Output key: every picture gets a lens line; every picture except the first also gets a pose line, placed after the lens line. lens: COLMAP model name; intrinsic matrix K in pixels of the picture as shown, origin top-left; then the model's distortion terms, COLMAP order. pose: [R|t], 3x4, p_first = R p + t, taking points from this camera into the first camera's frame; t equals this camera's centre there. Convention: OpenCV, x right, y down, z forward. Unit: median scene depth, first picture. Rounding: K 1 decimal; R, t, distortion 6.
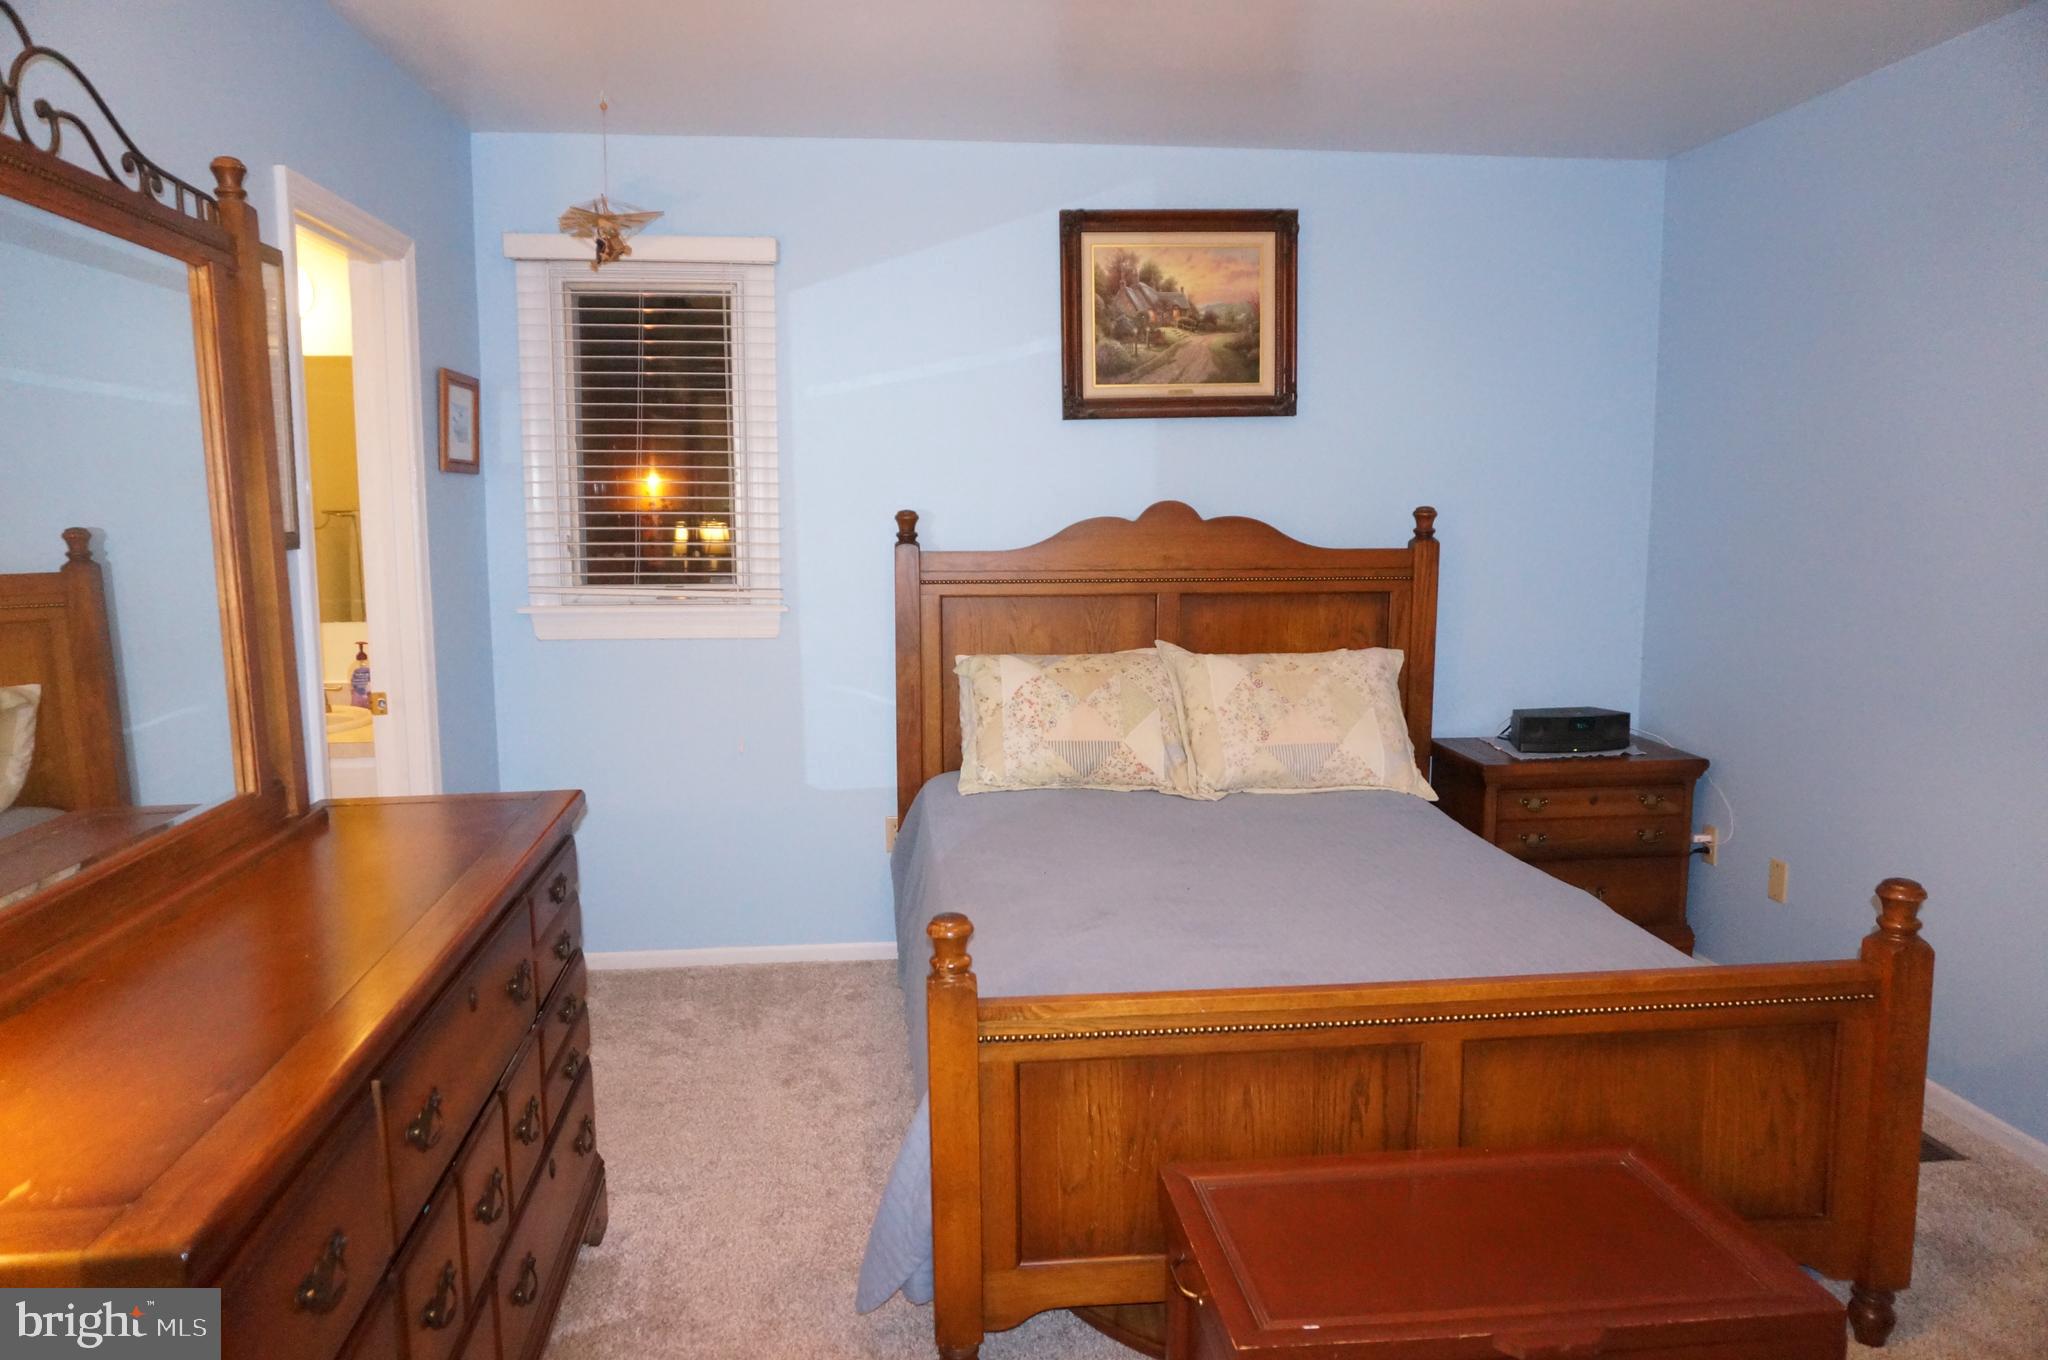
lens RADIAL K [[1361.3, 0, 1010.1], [0, 1361.3, 677.2], [0, 0, 1]] dist [-0.045897, 0.026659]
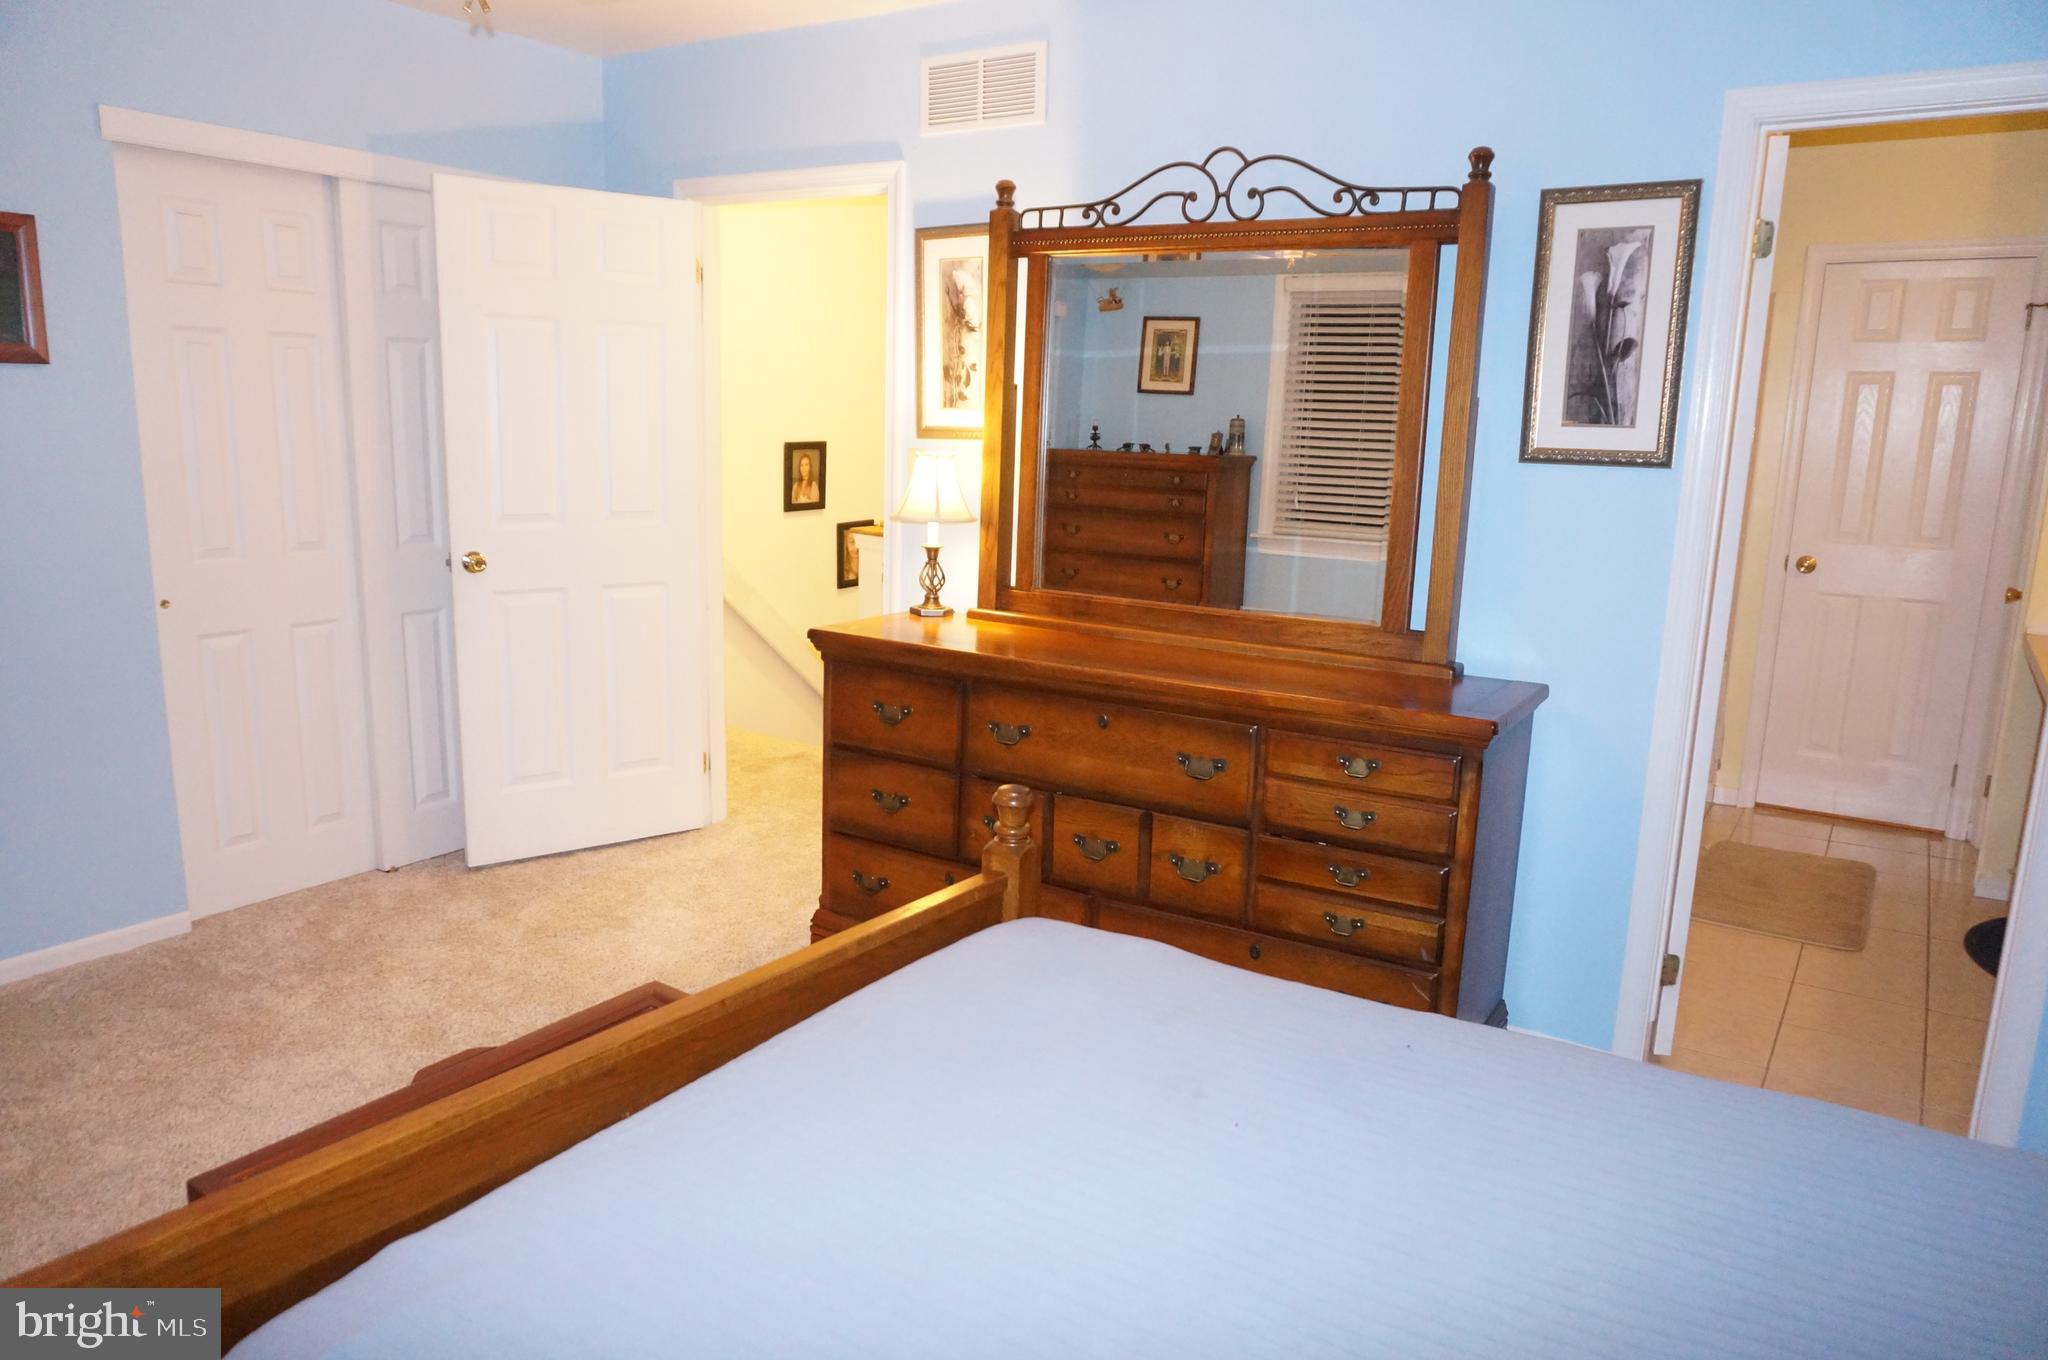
lens RADIAL K [[1361.3, 0, 1039.9], [0, 1361.3, 678.0], [0, 0, 1]] dist [-0.045897, 0.026659]
pose [[-0.636630, 0.131320, -0.759906, 0.420149], [-0.125130, 0.954746, 0.269821, -0.114507], [0.760950, 0.266863, -0.591388, 0.911048]]
